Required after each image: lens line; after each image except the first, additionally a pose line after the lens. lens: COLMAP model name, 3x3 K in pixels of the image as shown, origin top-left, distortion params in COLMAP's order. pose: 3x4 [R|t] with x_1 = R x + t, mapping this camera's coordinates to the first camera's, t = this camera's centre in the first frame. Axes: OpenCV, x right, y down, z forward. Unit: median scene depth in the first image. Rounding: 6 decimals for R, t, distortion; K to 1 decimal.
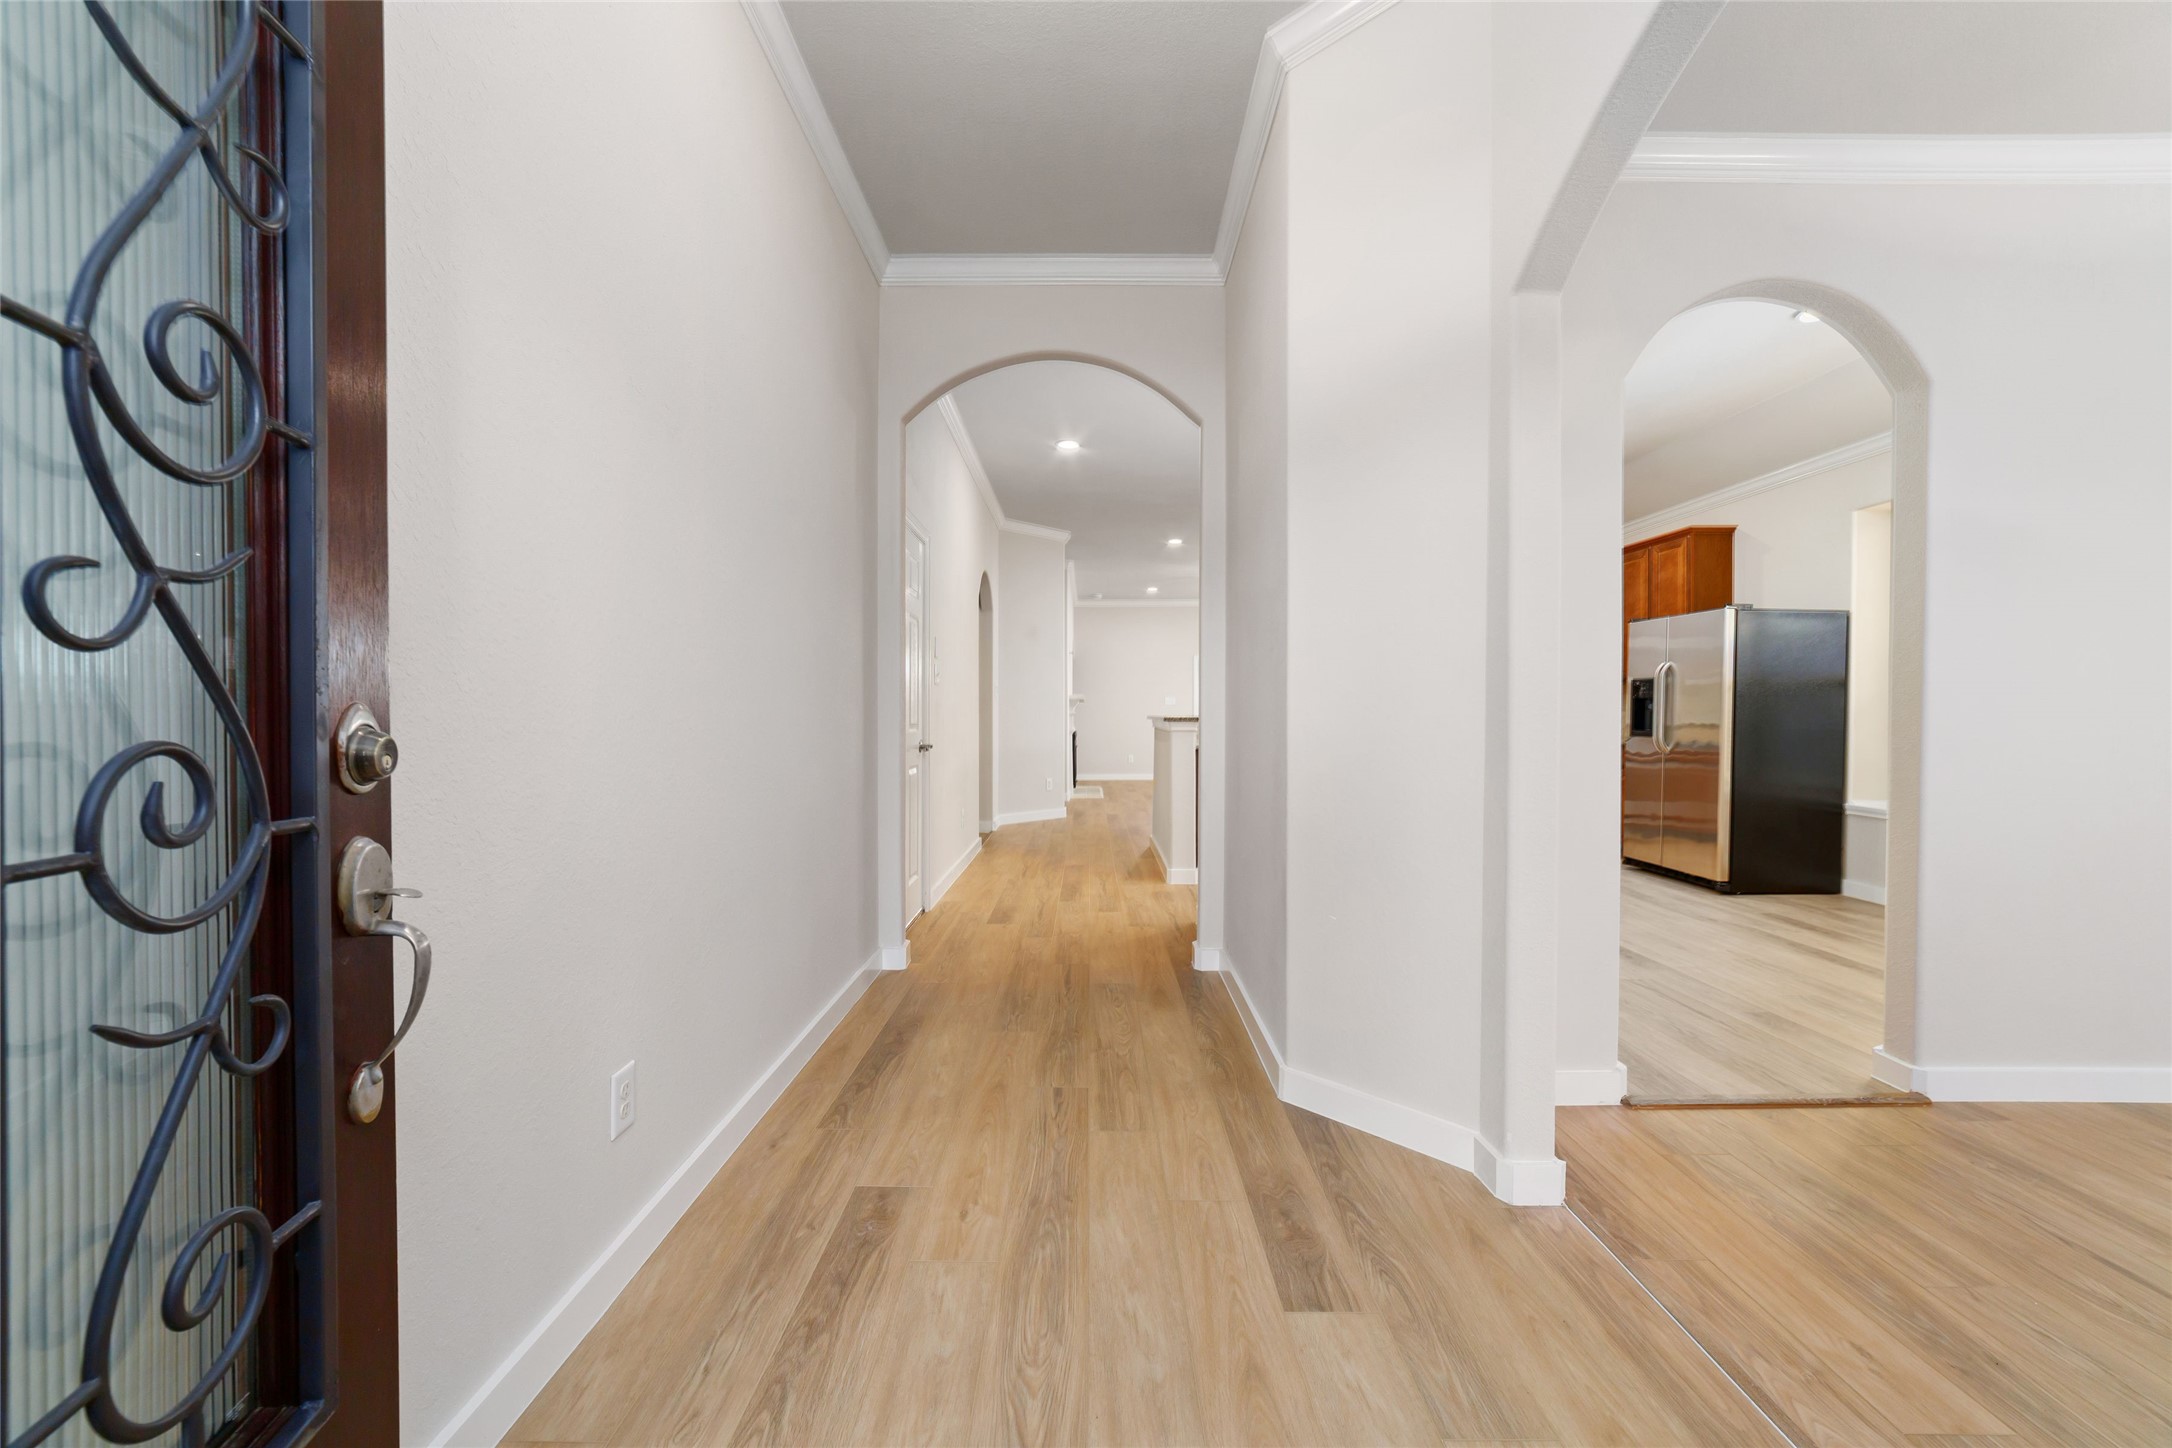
lens RADIAL K [[831.3, 0, 1083.5], [0, 831.3, 714.0], [0, 0, 1]] dist [-0.020093, 0.006206]
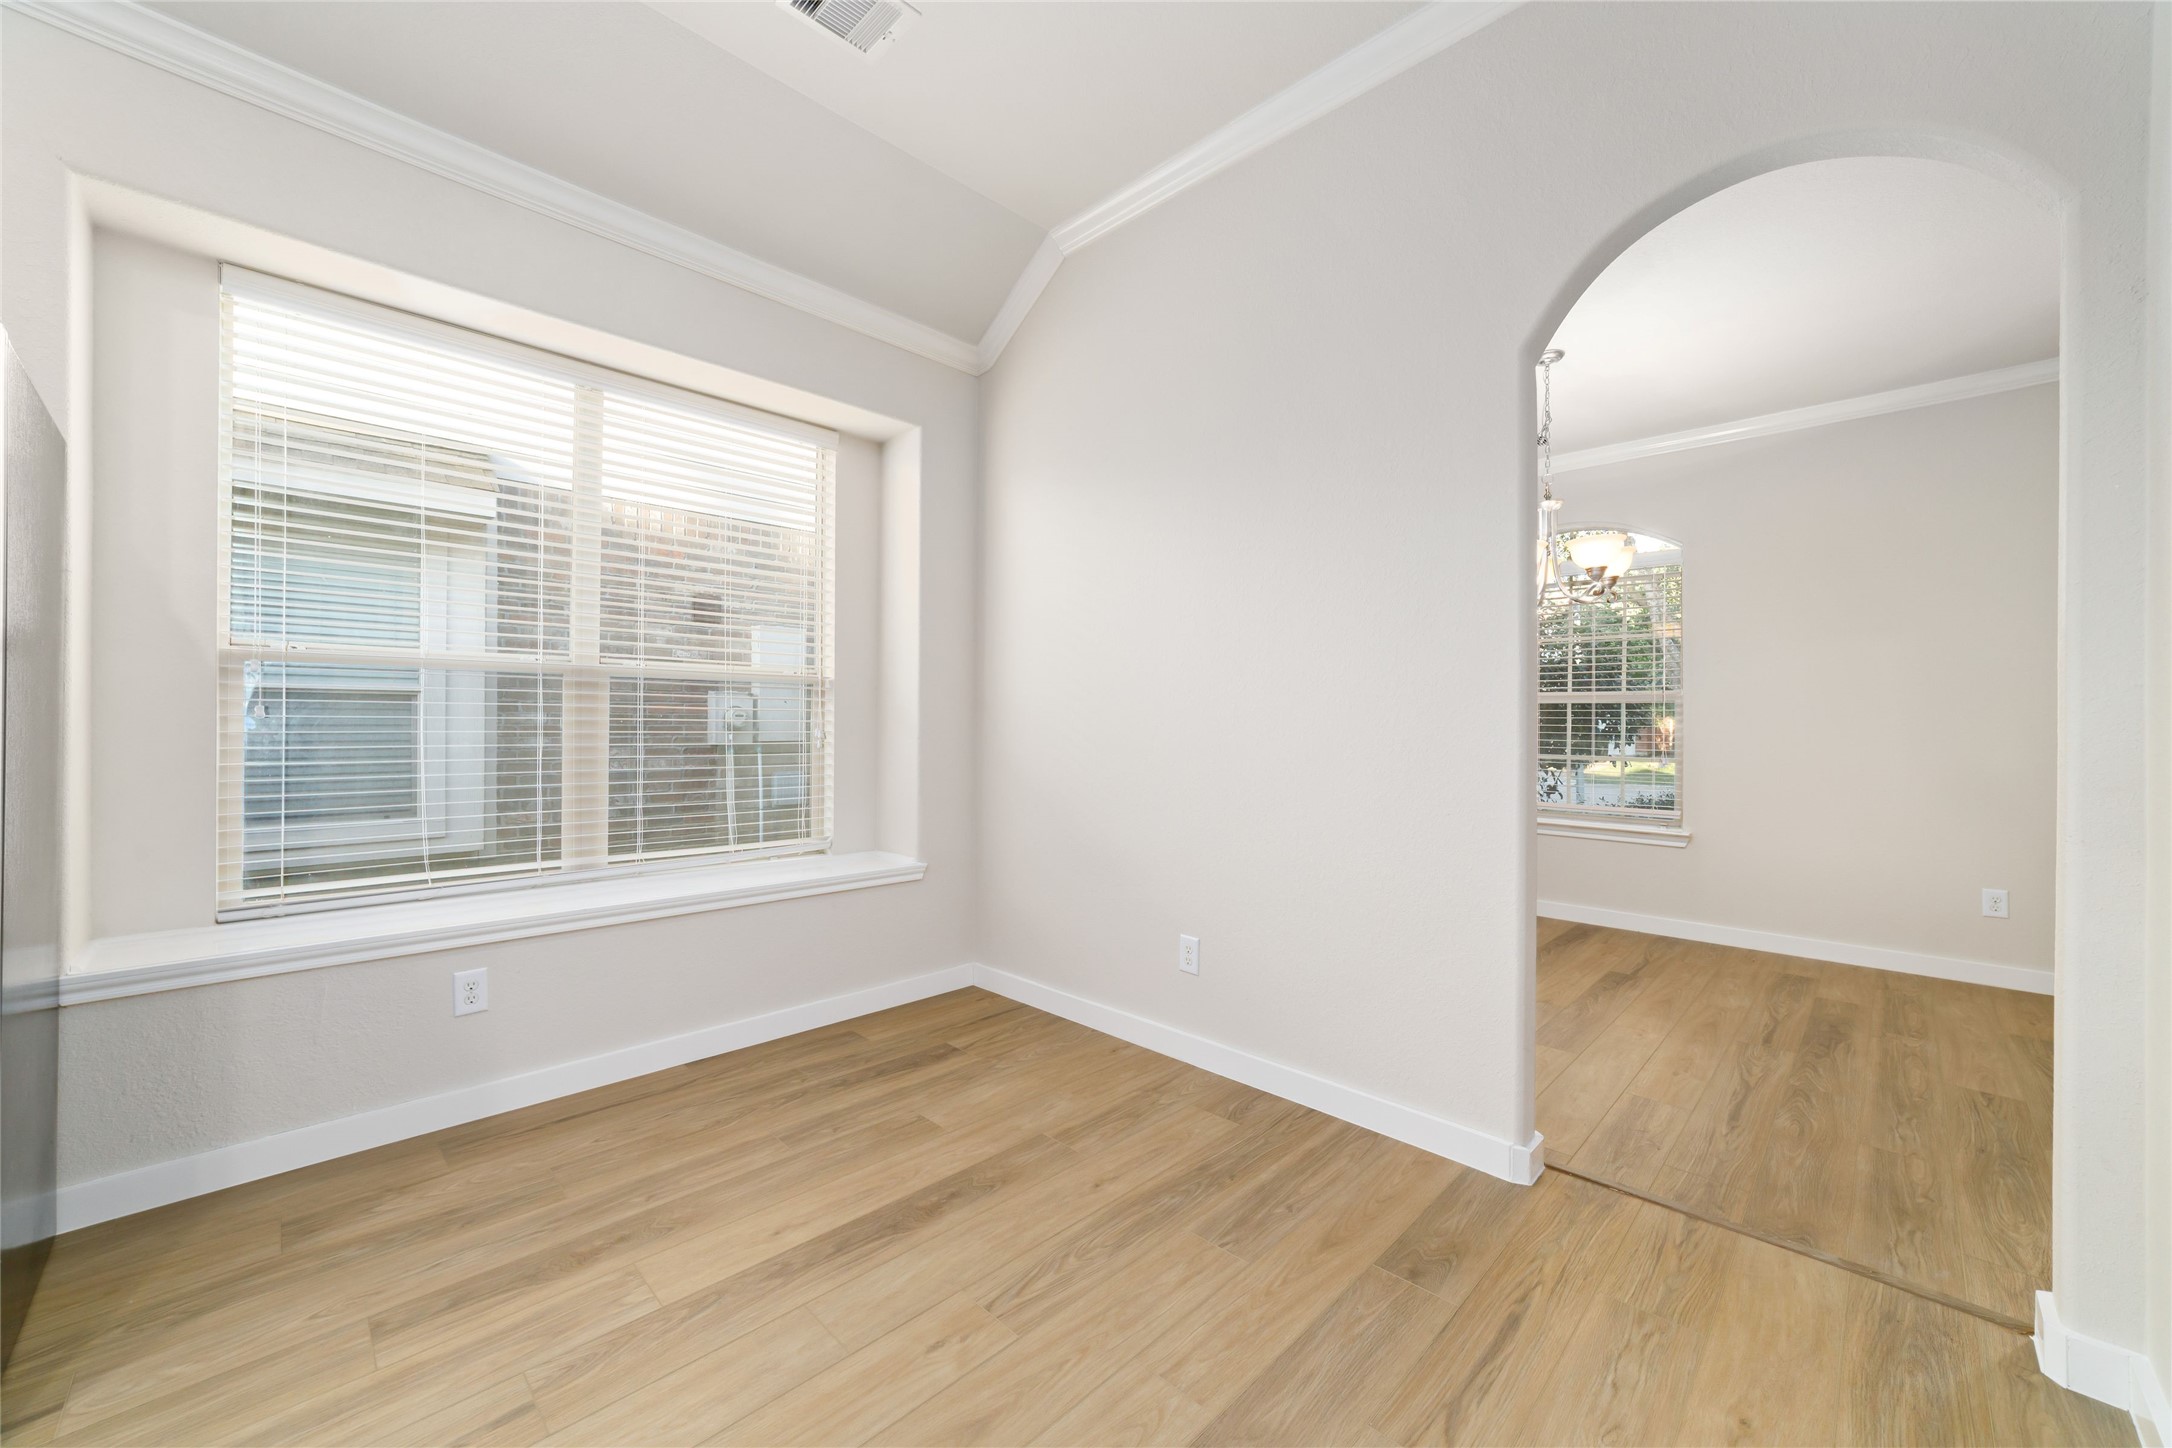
lens RADIAL K [[831.3, 0, 1094.6], [0, 831.3, 712.7], [0, 0, 1]] dist [-0.020093, 0.006206]
pose [[-0.718294, -0.003319, 0.695732, 0.322385], [-0.009923, 0.999936, -0.005474, -0.007947], [-0.695669, -0.010835, -0.718280, 0.862868]]
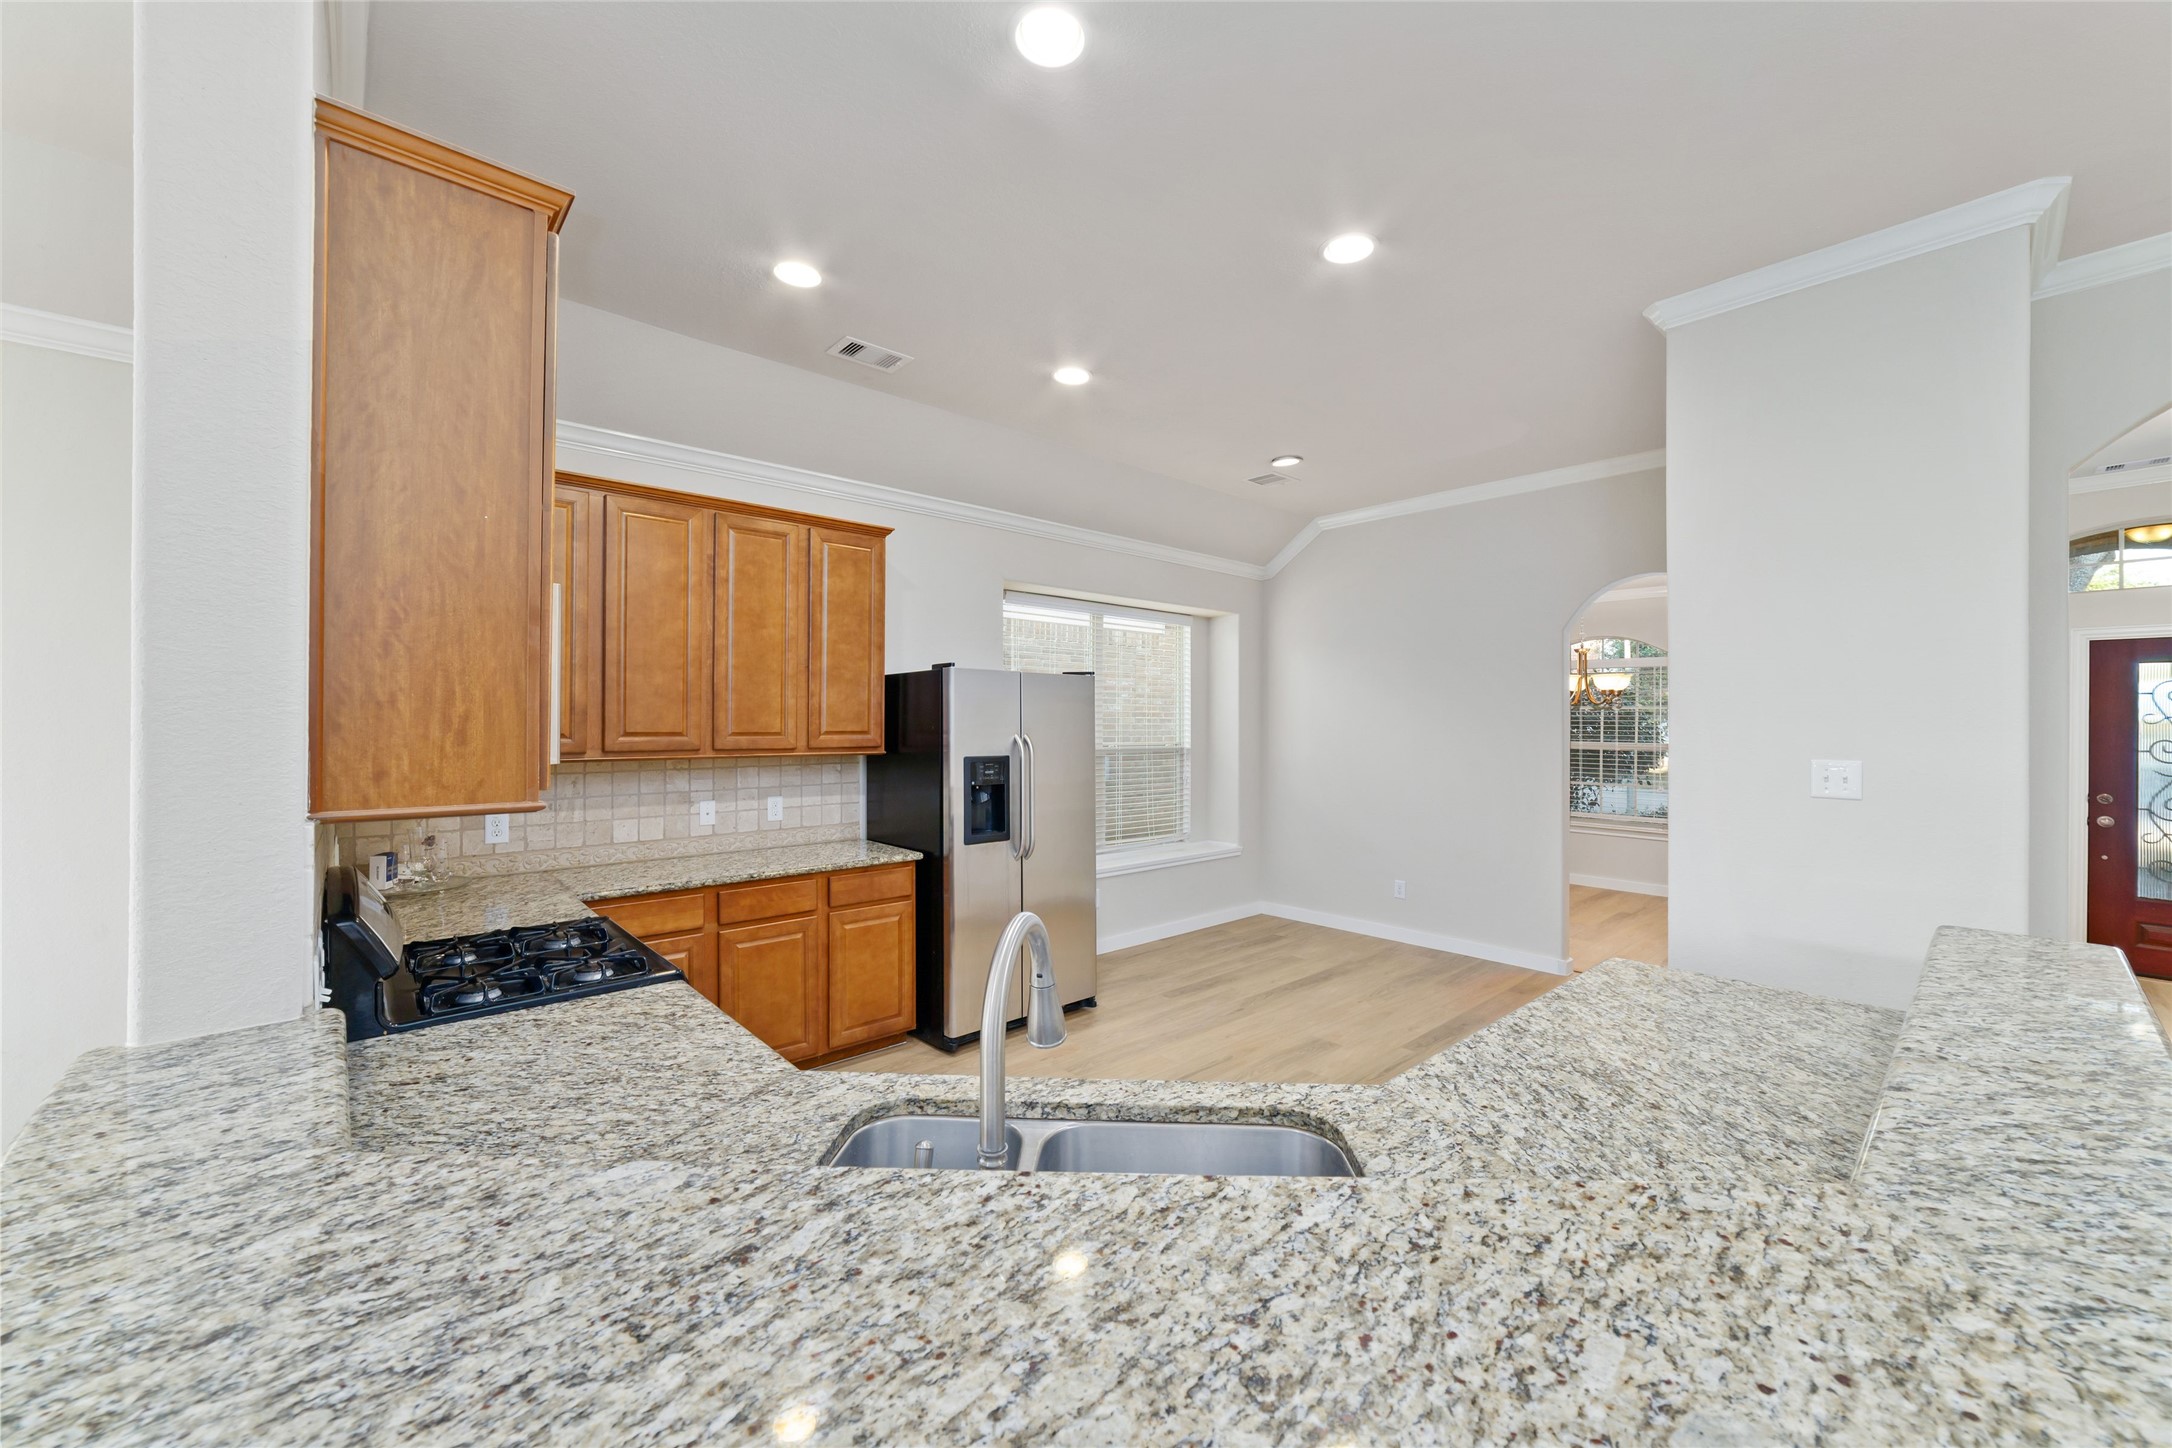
lens RADIAL K [[831.3, 0, 1091.7], [0, 831.3, 720.1], [0, 0, 1]] dist [-0.020093, 0.006206]
pose [[-0.676996, -0.005495, 0.735966, 0.129157], [-0.005964, 0.999980, 0.001979, -0.076447], [-0.735962, -0.003049, -0.677016, 1.449715]]
